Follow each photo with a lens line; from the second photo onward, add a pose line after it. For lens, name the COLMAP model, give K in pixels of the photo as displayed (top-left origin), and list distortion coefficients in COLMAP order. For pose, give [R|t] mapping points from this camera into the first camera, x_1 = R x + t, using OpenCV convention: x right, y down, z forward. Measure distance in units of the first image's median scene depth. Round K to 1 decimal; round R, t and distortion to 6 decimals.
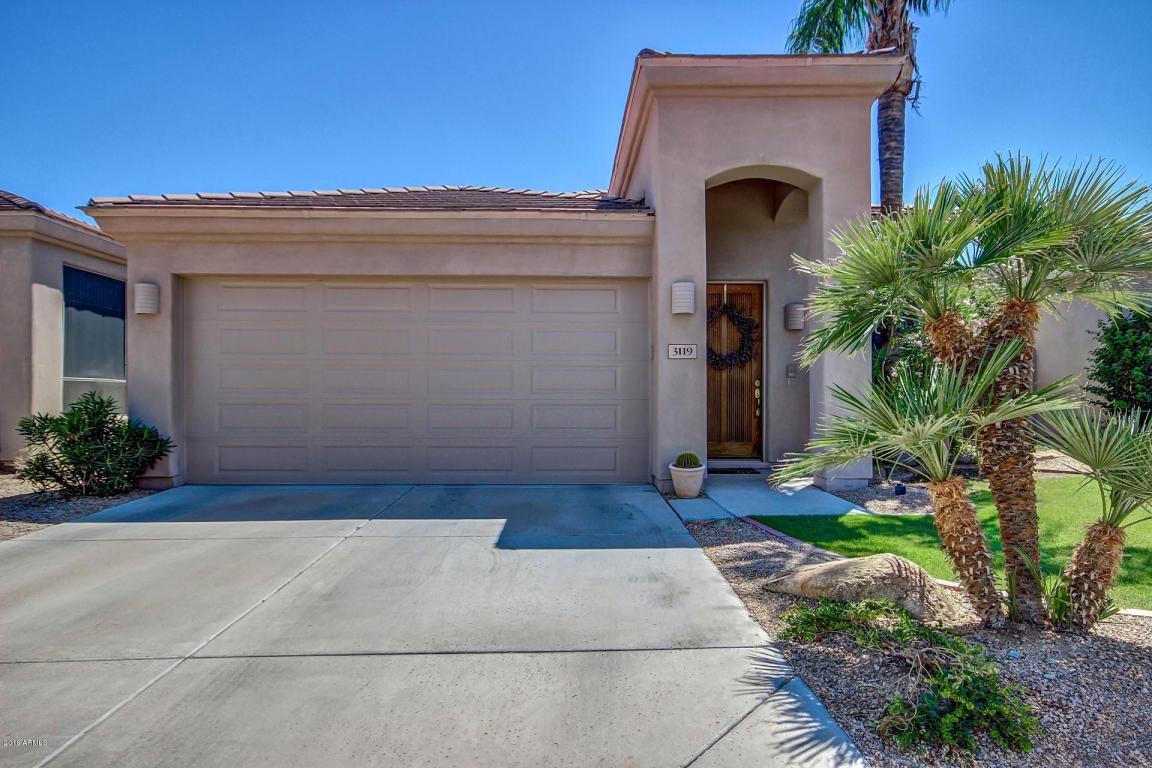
lens RADIAL K [[654.4, 0, 575.9], [0, 654.4, 388.6], [0, 0, 1]] dist [0.008610, 0.001035]
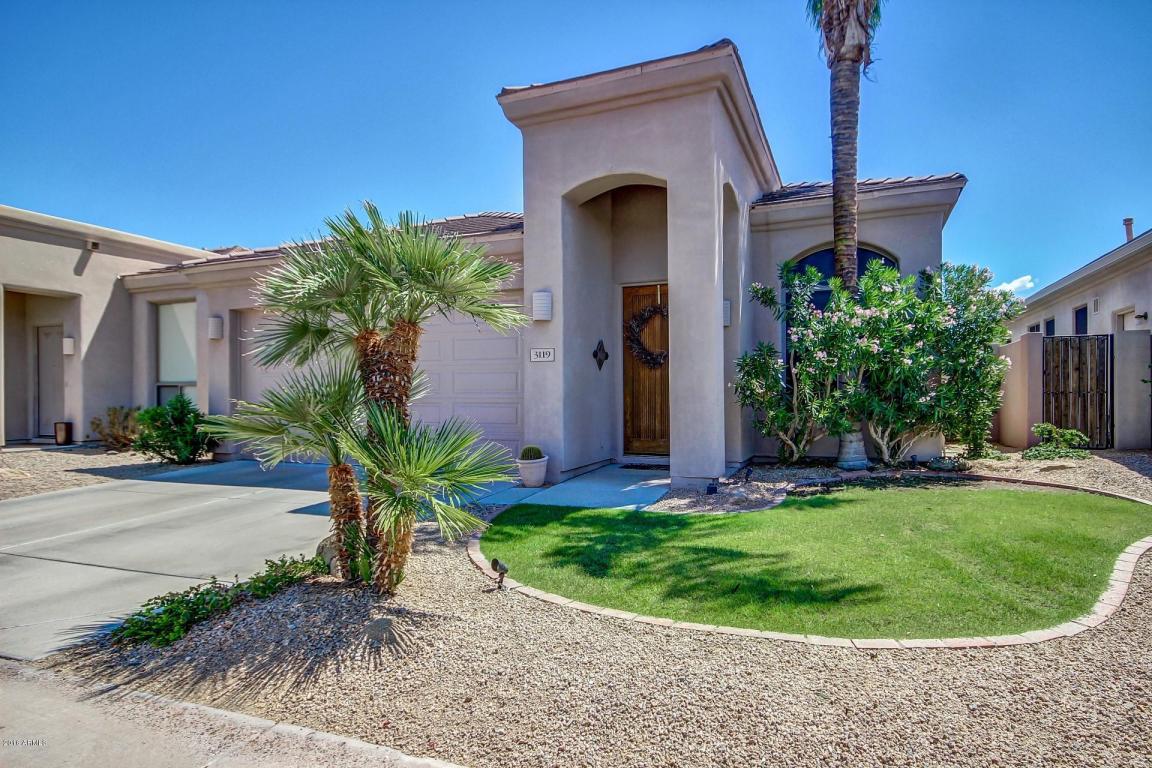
lens RADIAL K [[654.4, 0, 578.3], [0, 654.4, 387.6], [0, 0, 1]] dist [0.008610, 0.001035]
pose [[0.915464, -0.008430, -0.402311, 0.657026], [0.010935, 0.999932, 0.003928, -0.005527], [0.402250, -0.007995, 0.915495, 0.015294]]
